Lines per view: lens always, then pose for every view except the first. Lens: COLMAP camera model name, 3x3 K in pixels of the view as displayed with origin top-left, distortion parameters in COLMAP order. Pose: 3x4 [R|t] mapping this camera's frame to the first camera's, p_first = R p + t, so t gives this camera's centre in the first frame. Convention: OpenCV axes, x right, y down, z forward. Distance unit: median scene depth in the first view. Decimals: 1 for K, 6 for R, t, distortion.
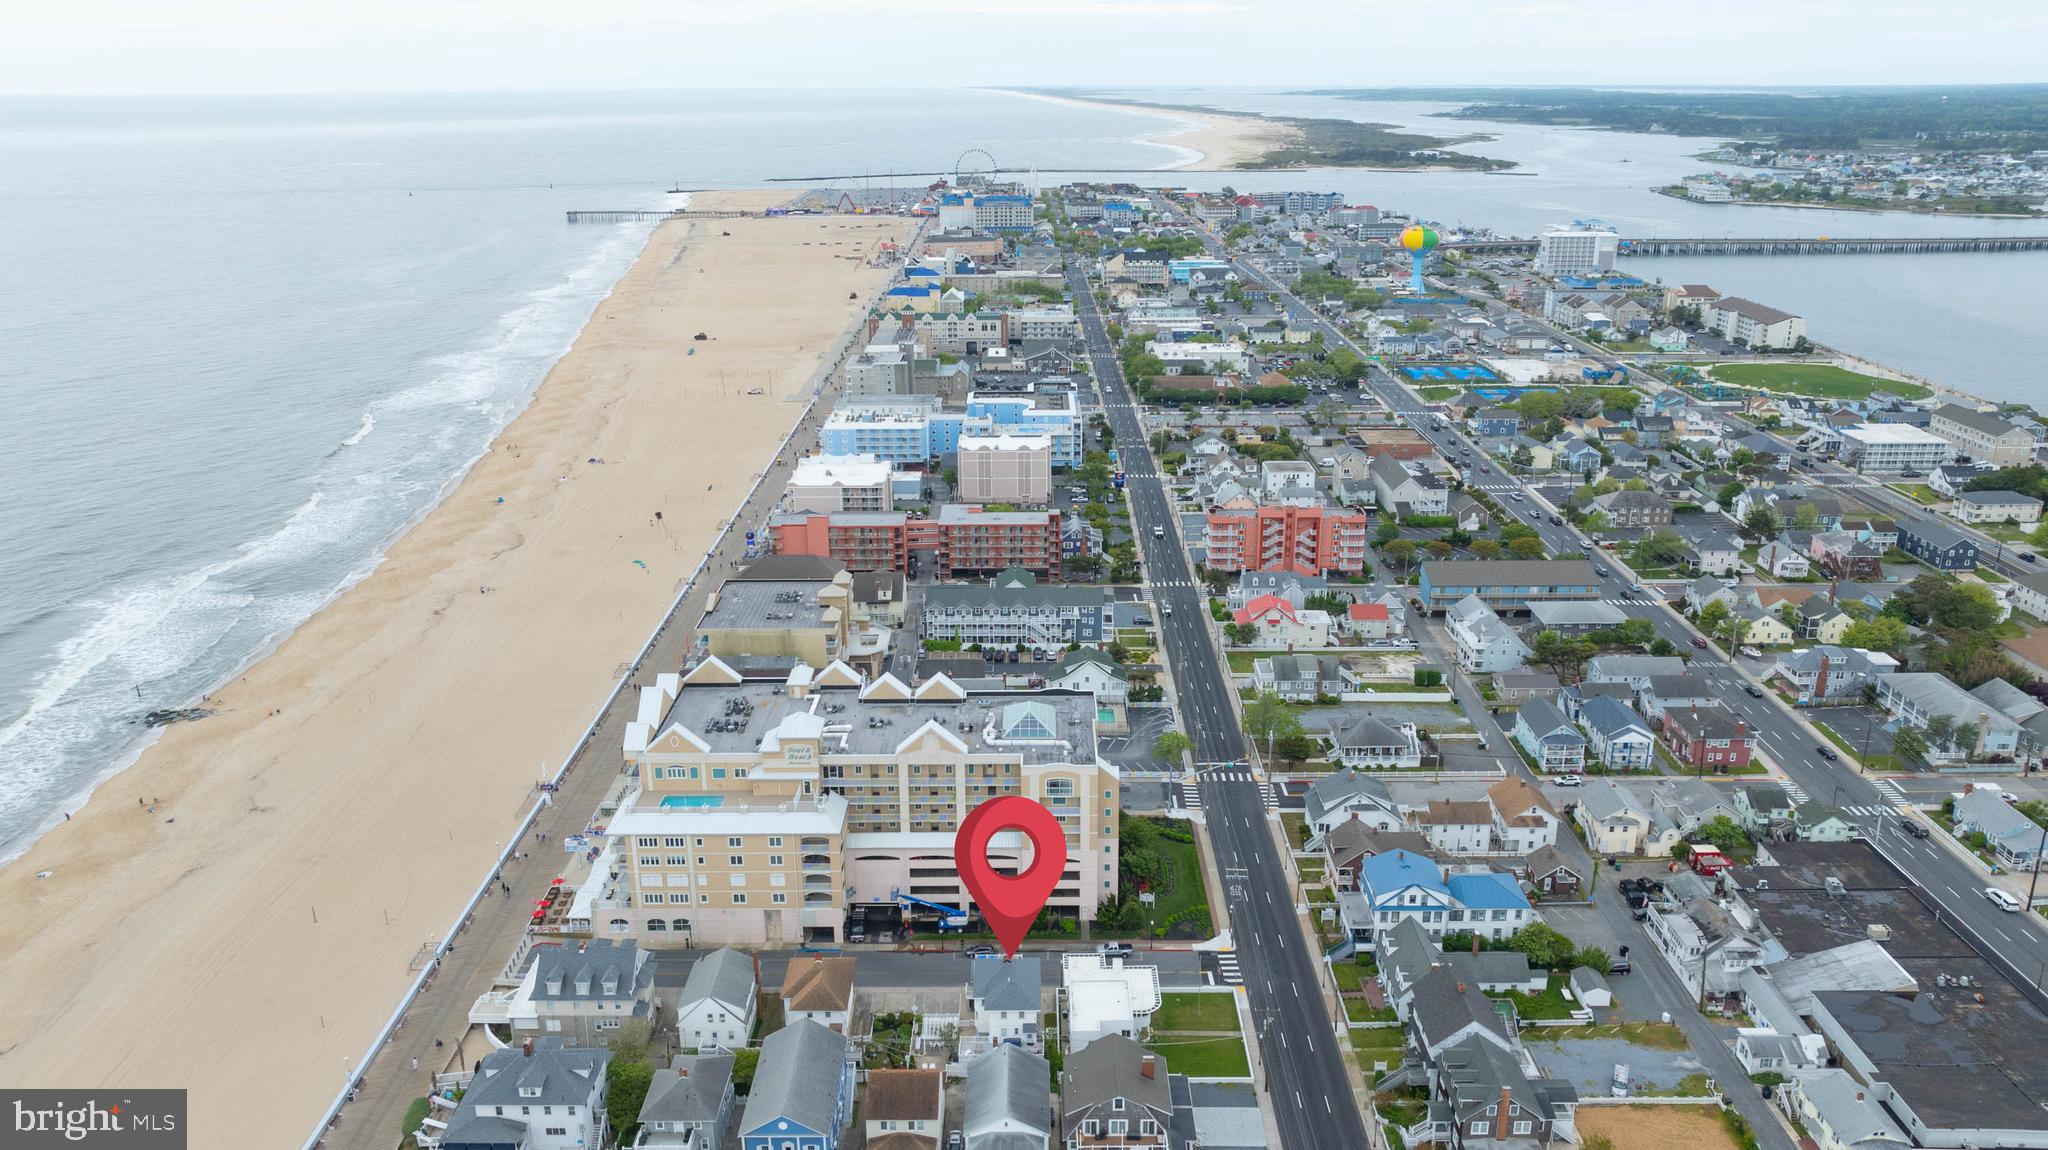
lens RADIAL K [[1496.5, 0, 1067.4], [0, 1496.5, 576.7], [0, 0, 1]] dist [-0.019166, 0.000237]
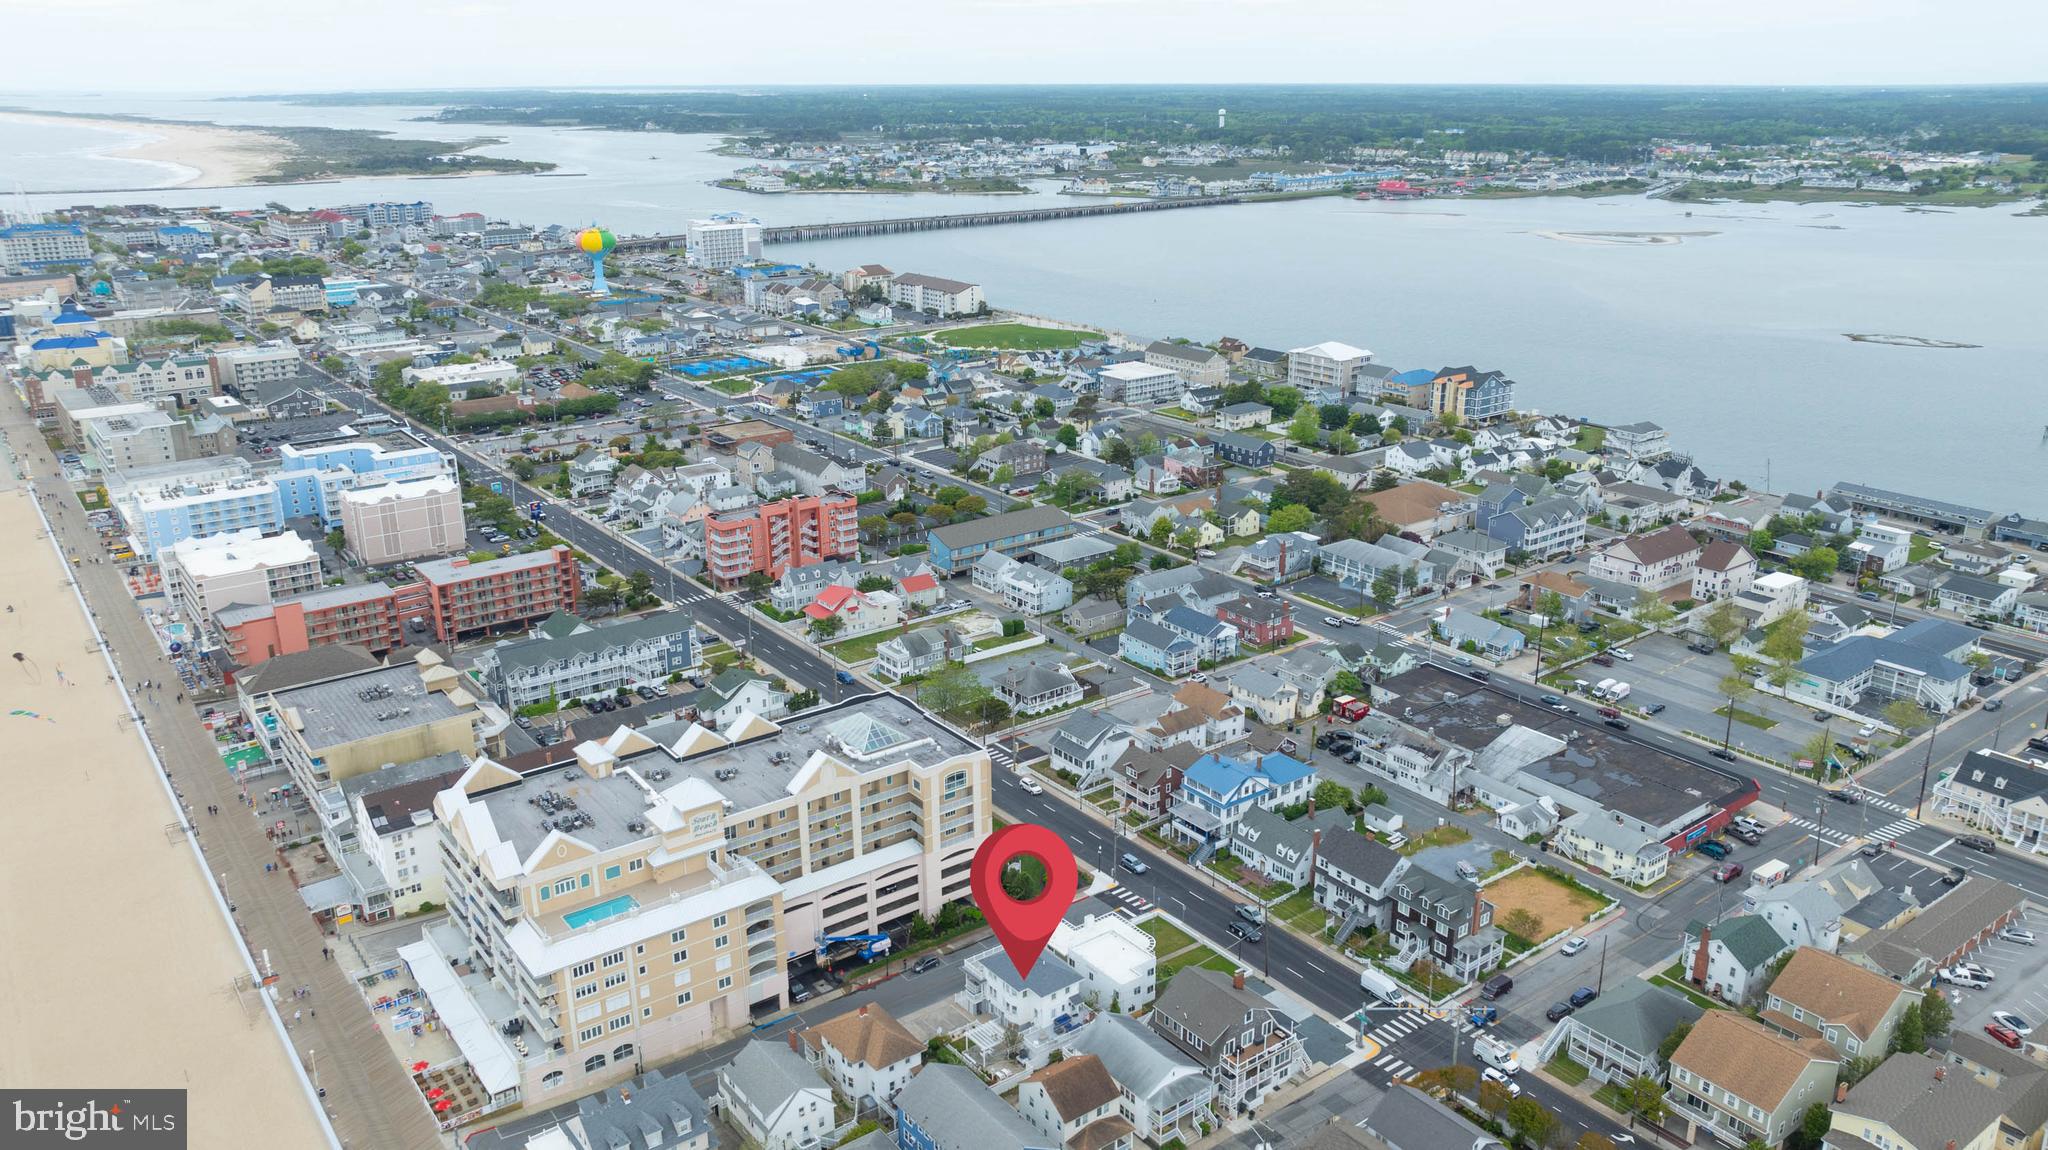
lens RADIAL K [[1481.1, 0, 1059.7], [0, 1481.1, 574.7], [0, 0, 1]] dist [-0.018996, -0.005205]
pose [[0.798905, -0.189577, 0.570798, -0.315873], [0.188975, 0.980084, 0.061017, -0.027366], [-0.570998, 0.059120, 0.818820, 0.088457]]
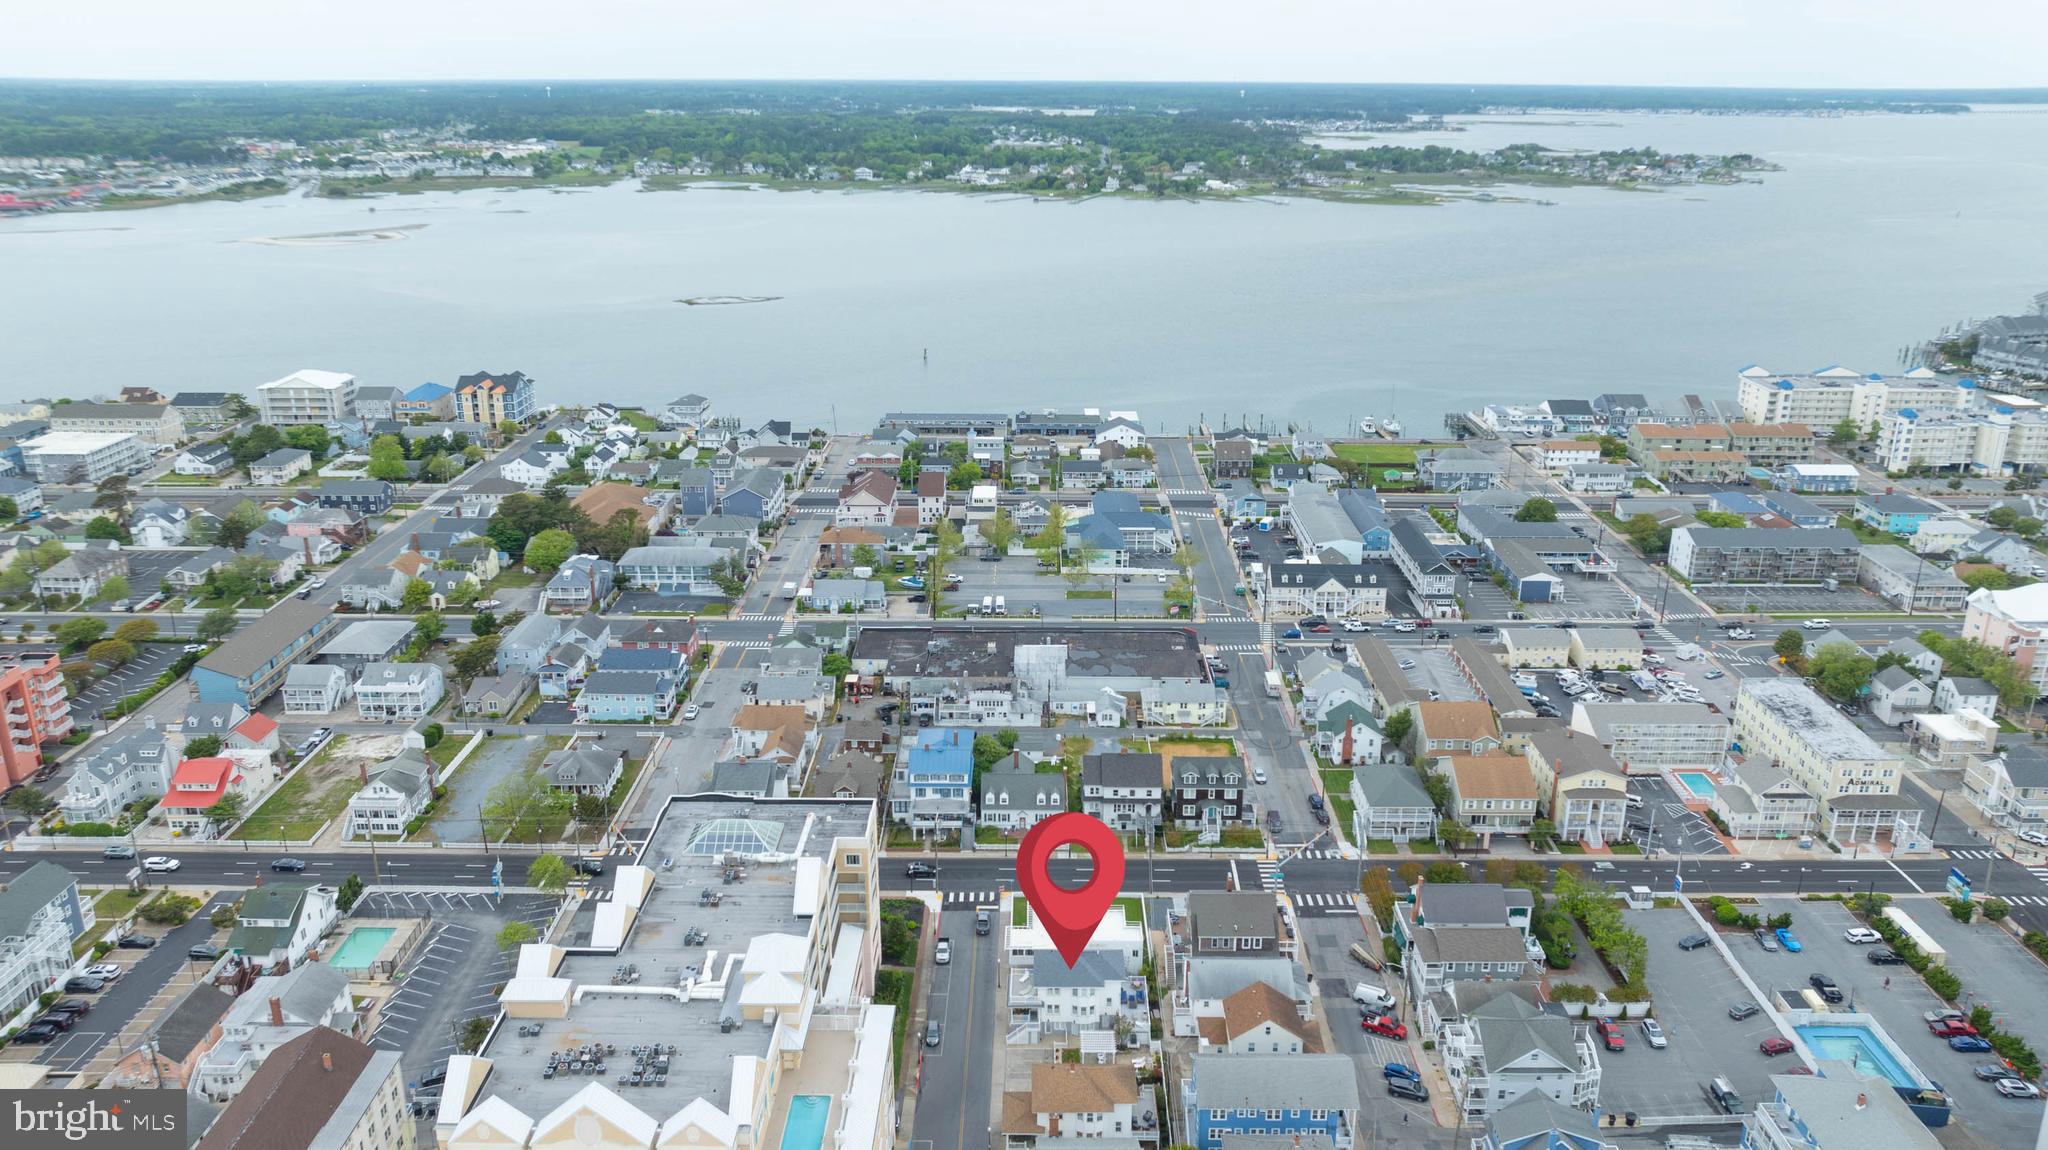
lens RADIAL K [[1470.4, 0, 1041.4], [0, 1470.4, 571.0], [0, 0, 1]] dist [-0.016822, 0.000544]
pose [[0.020679, -0.315758, 0.948614, -0.517913], [0.309811, 0.904137, 0.294199, -0.155516], [-0.950573, 0.287807, 0.116522, 0.483228]]
